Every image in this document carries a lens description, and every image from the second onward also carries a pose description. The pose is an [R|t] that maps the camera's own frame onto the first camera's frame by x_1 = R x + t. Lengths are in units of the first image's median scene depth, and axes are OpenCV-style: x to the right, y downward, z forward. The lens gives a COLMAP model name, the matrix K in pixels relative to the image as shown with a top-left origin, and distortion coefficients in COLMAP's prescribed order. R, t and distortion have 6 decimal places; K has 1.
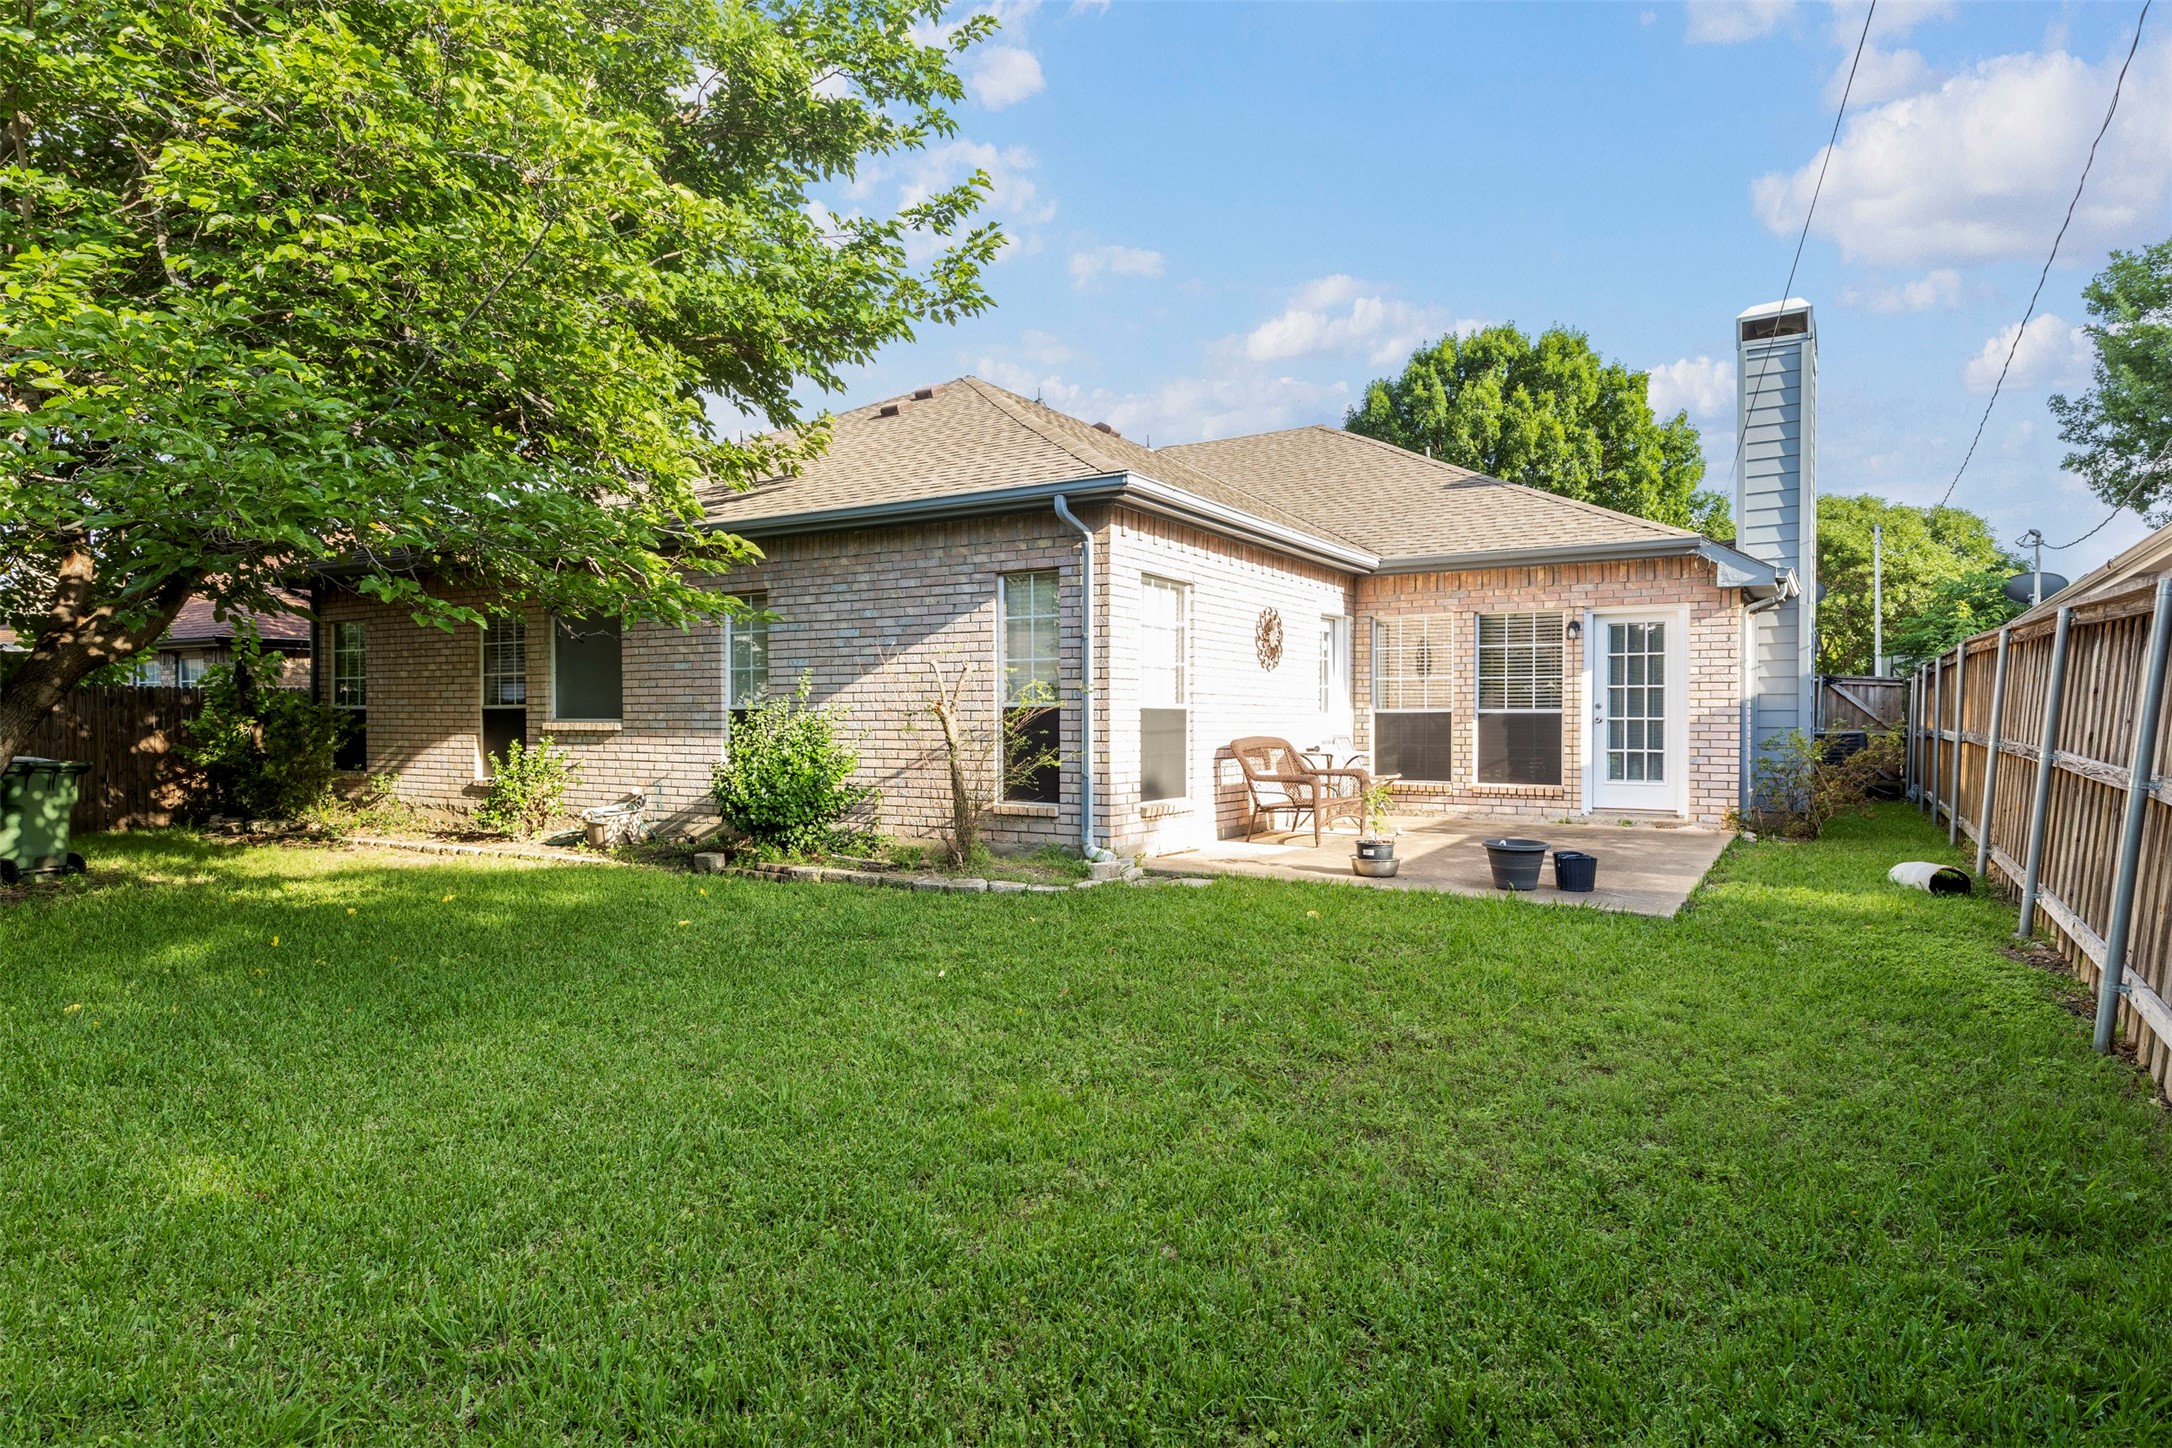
lens RADIAL K [[1202.2, 0, 1099.0], [0, 1202.2, 715.5], [0, 0, 1]] dist [0.025128, -0.004262]
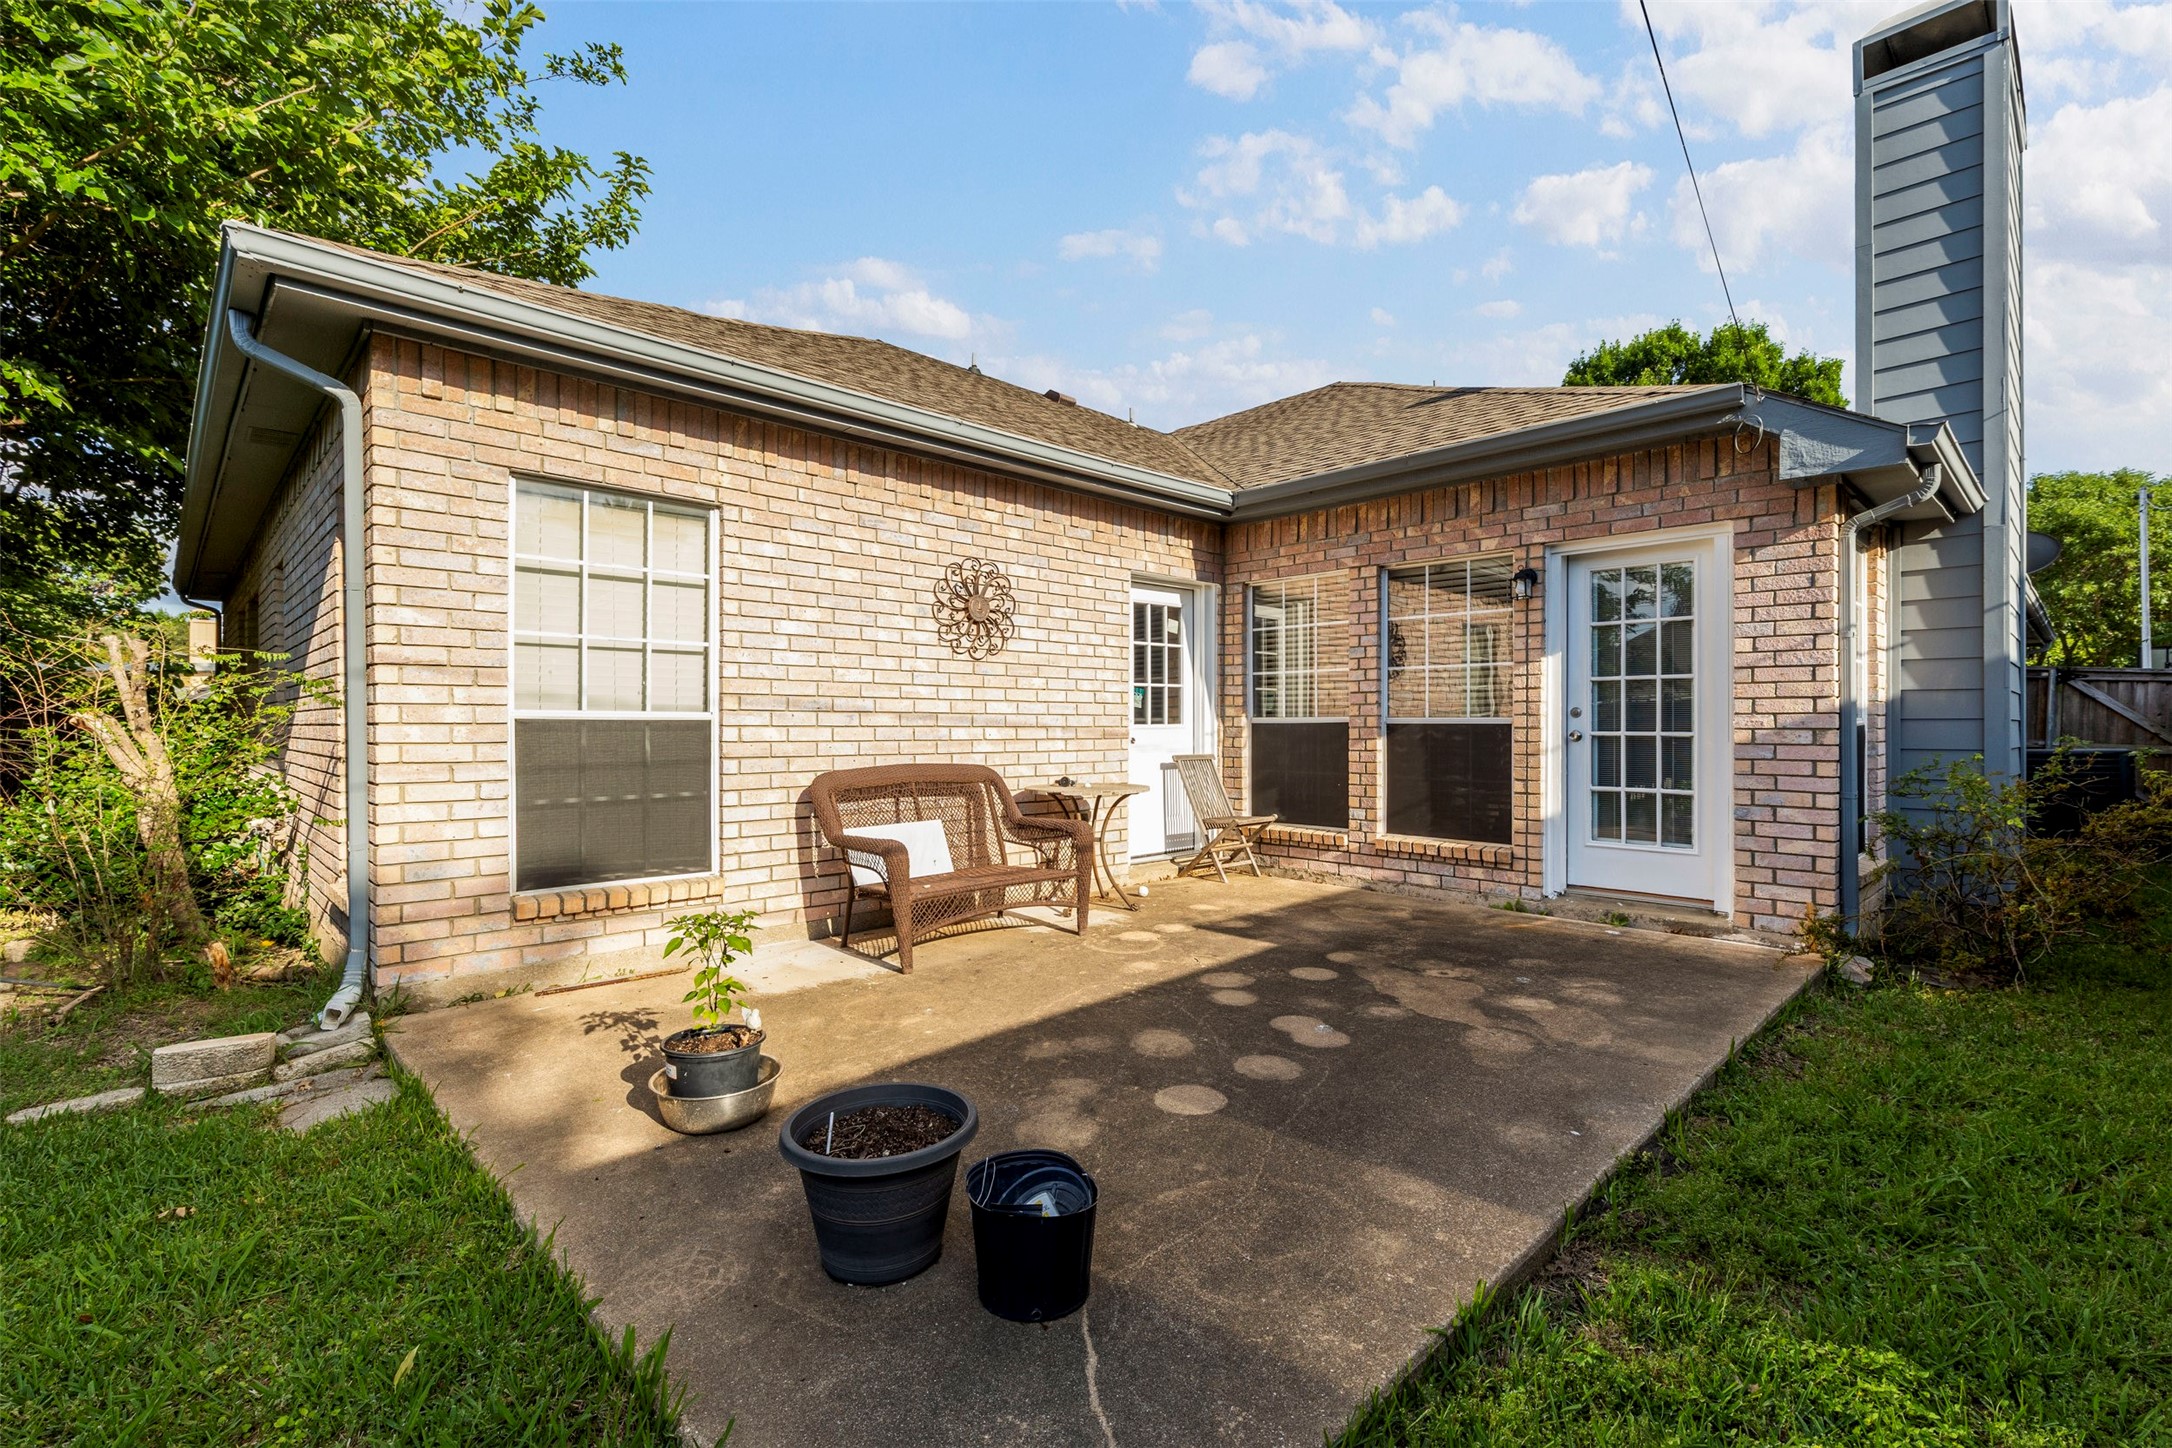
lens RADIAL K [[972.0, 0, 1081.9], [0, 972.0, 714.2], [0, 0, 1]] dist [0.006772, -0.001794]
pose [[0.967700, -0.003366, -0.252080, 0.290516], [0.001461, 0.999969, -0.007746, -0.003517], [0.252099, 0.007127, 0.967675, 0.464717]]
